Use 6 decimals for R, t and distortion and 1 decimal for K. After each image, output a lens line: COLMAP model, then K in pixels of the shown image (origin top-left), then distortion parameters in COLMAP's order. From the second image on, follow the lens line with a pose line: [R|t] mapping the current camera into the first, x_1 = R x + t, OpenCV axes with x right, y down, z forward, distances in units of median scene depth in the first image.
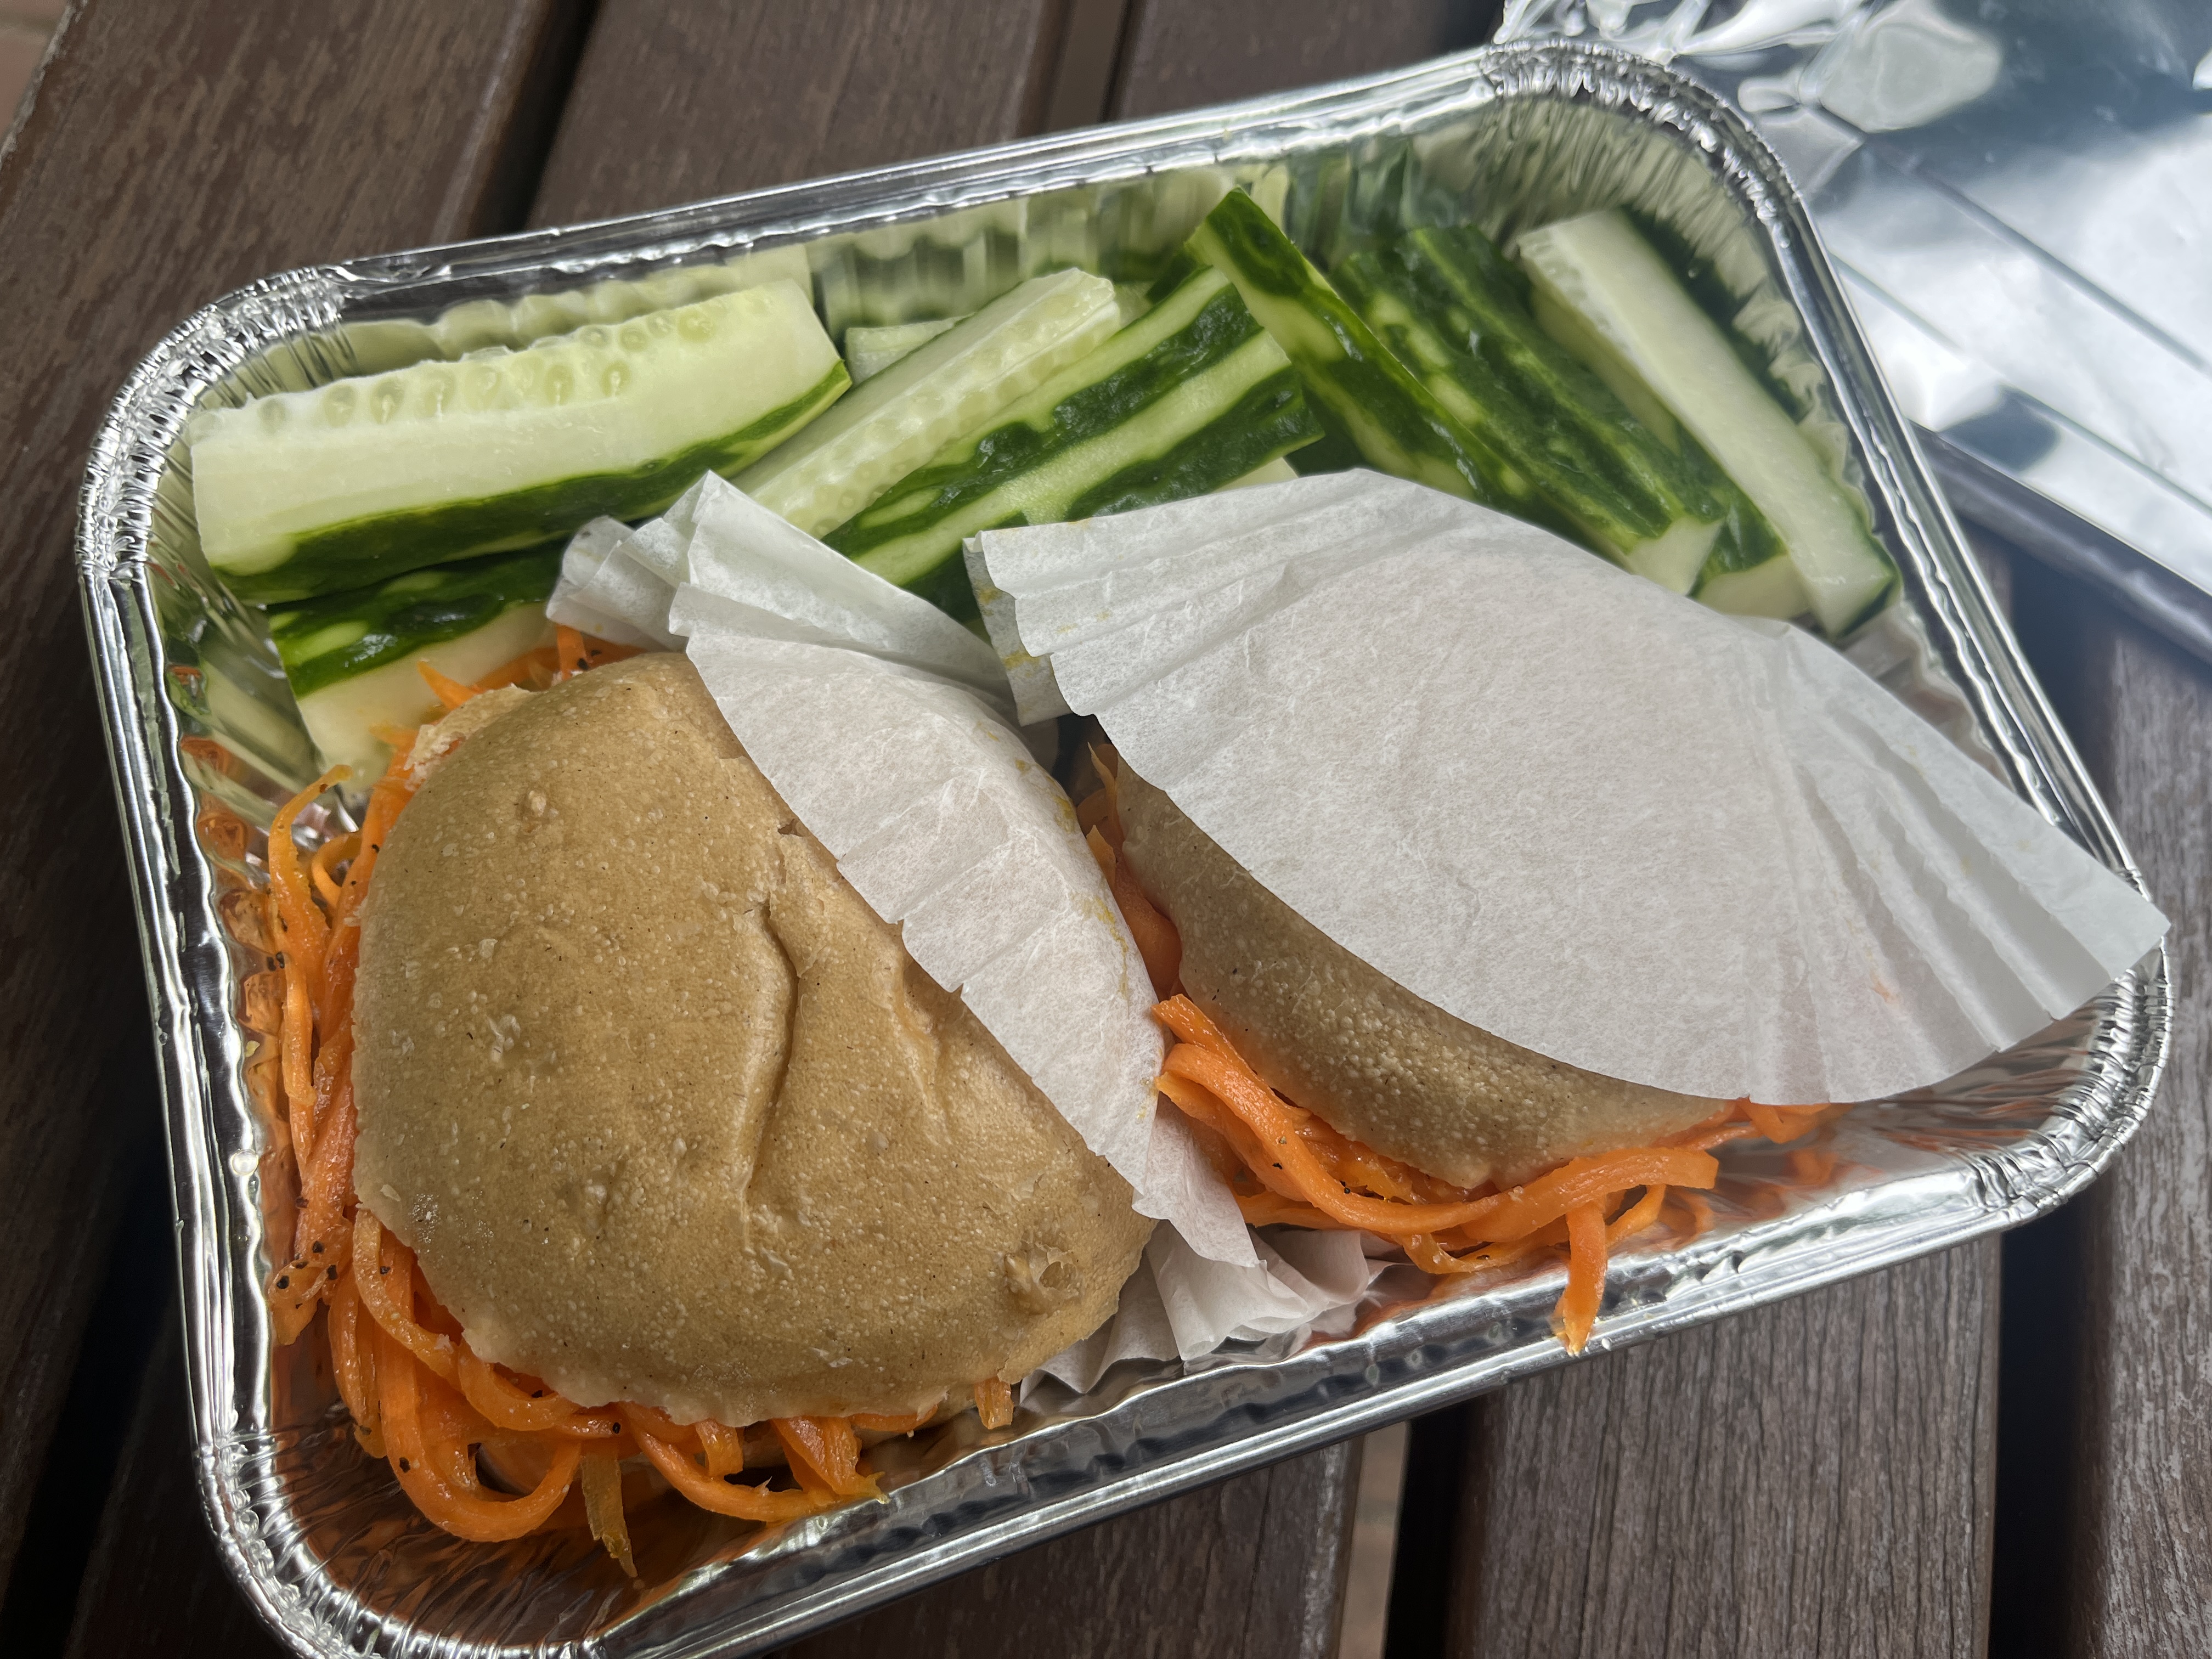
lens RADIAL K [[1464.0, 0, 1102.7], [0, 1464.0, 915.5], [0, 0, 1]] dist [0.025049, -0.050619]
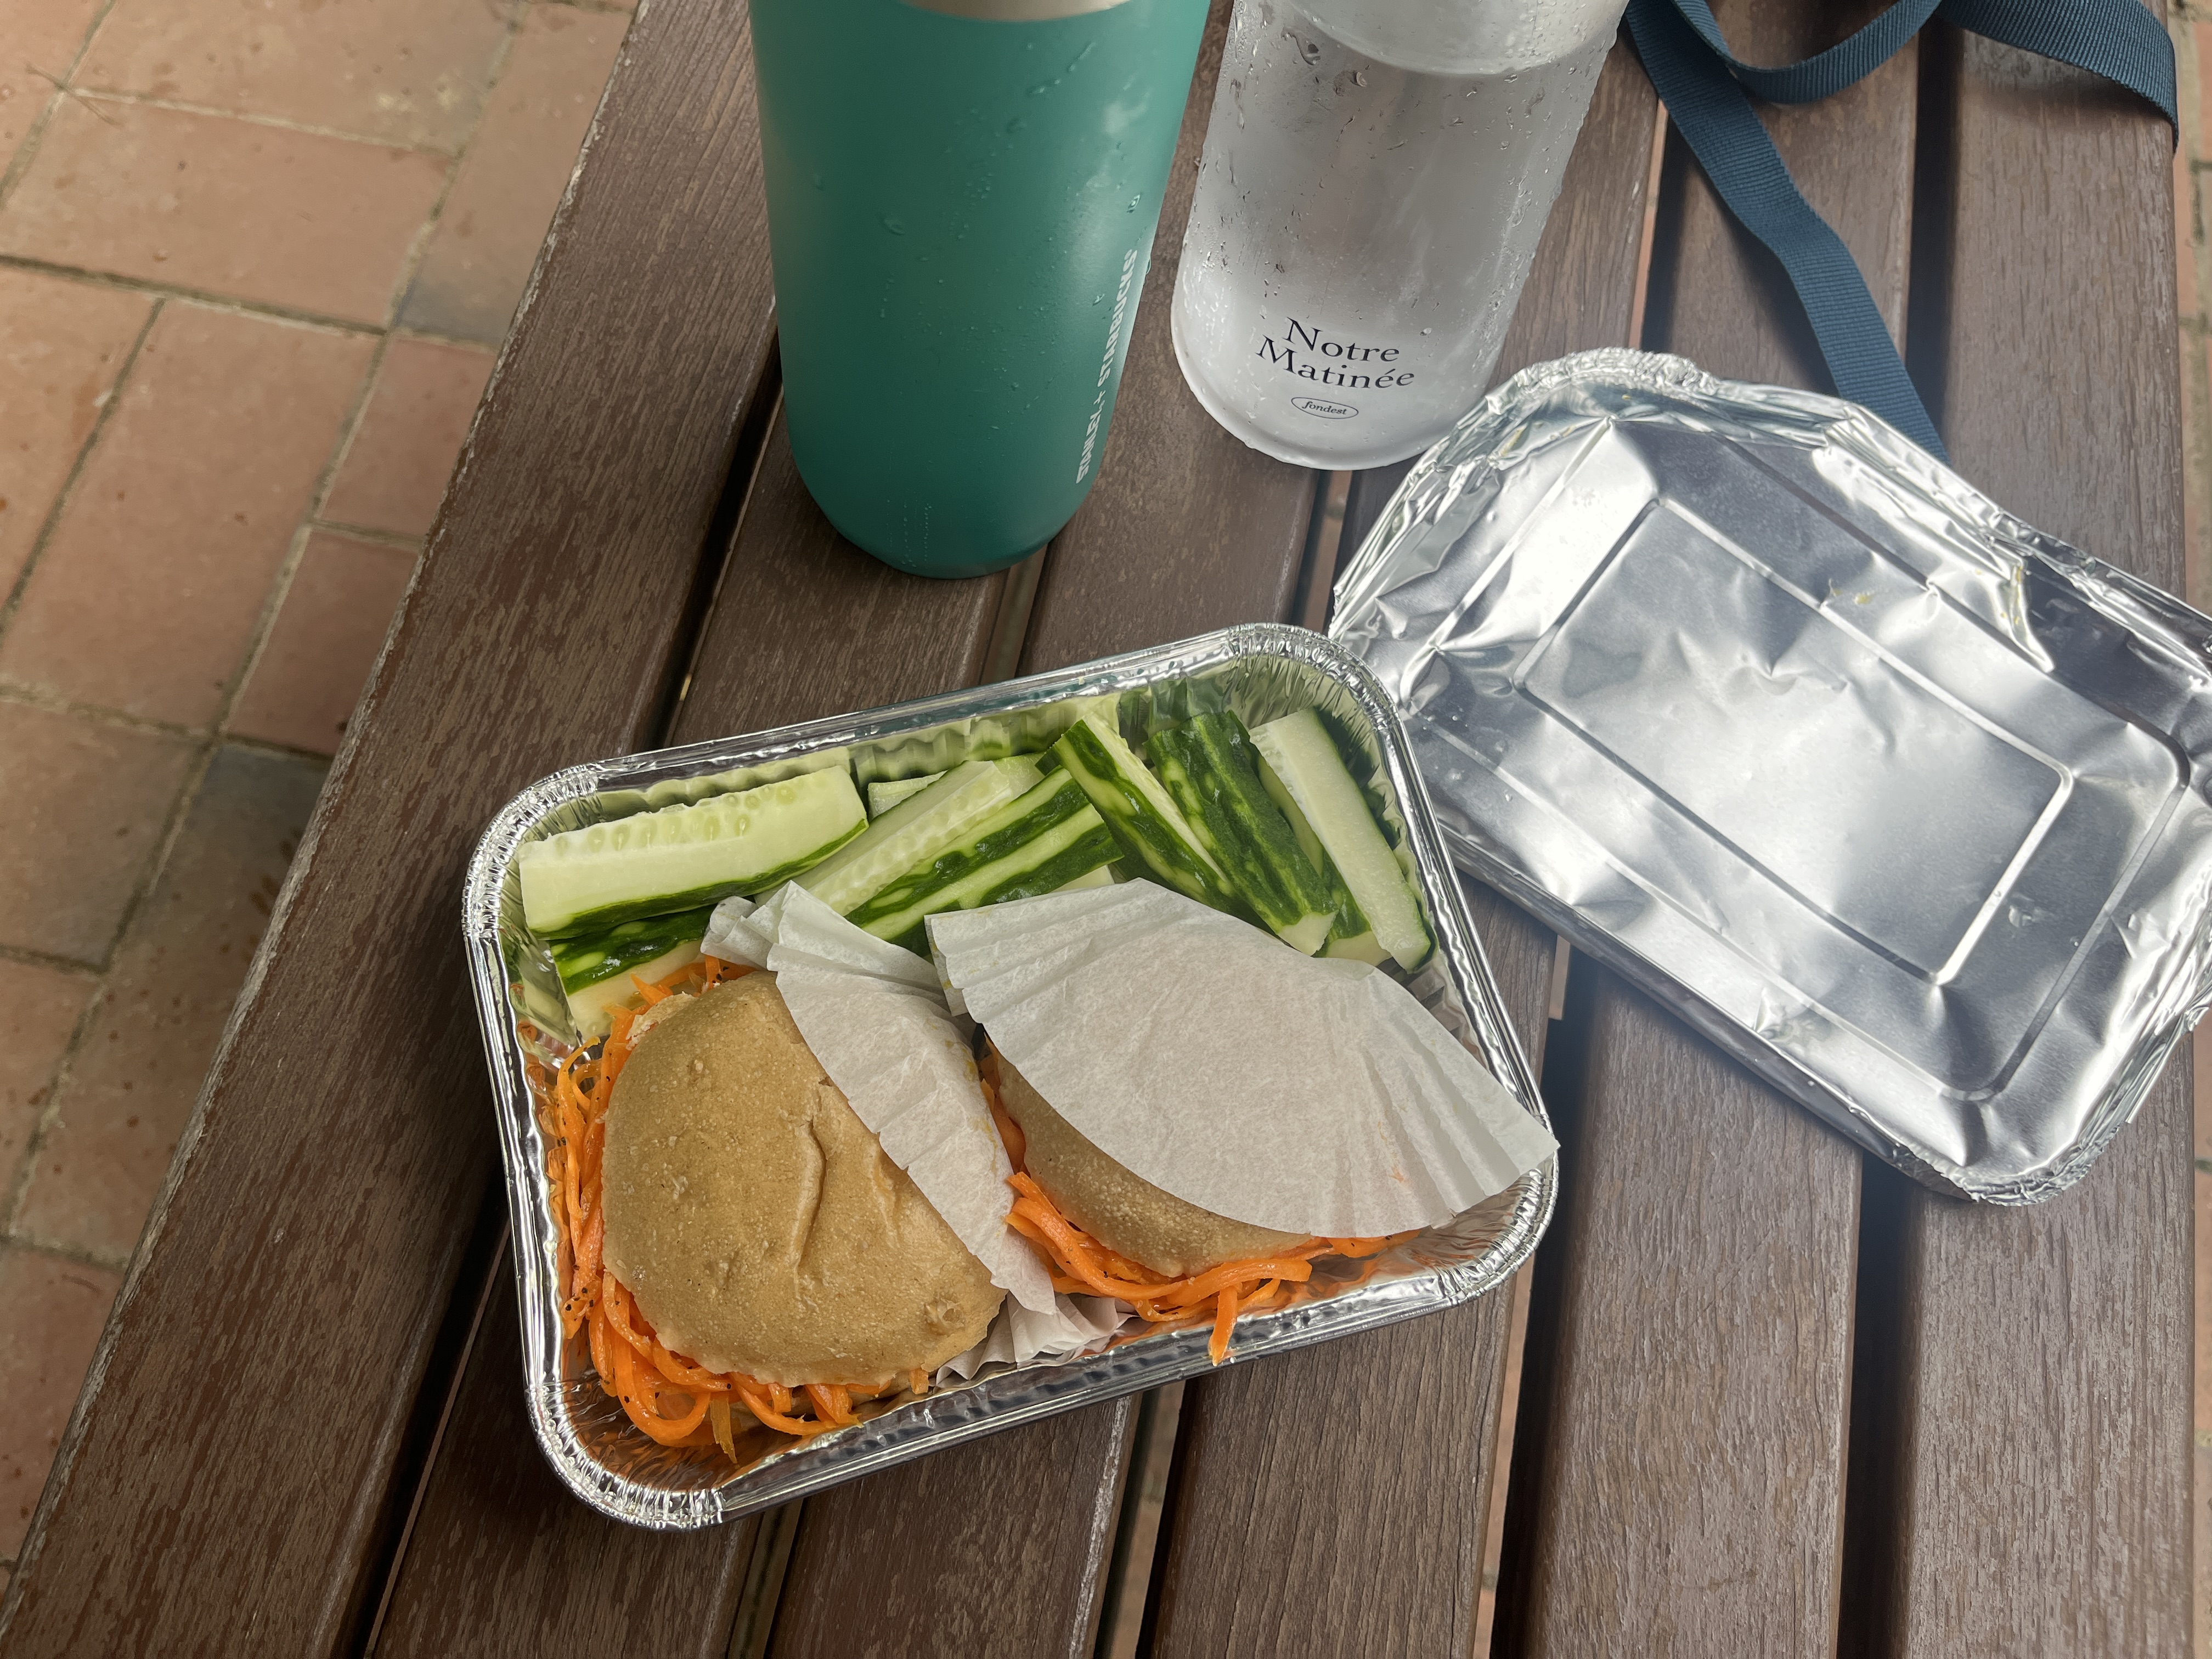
lens RADIAL K [[1464.0, 0, 1102.7], [0, 1464.0, 915.5], [0, 0, 1]] dist [0.025049, -0.050619]
pose [[0.998852, 0.017229, -0.044703, 0.225641], [-0.019532, 0.998477, -0.051590, -0.175093], [0.043746, 0.052404, 0.997667, -0.890138]]
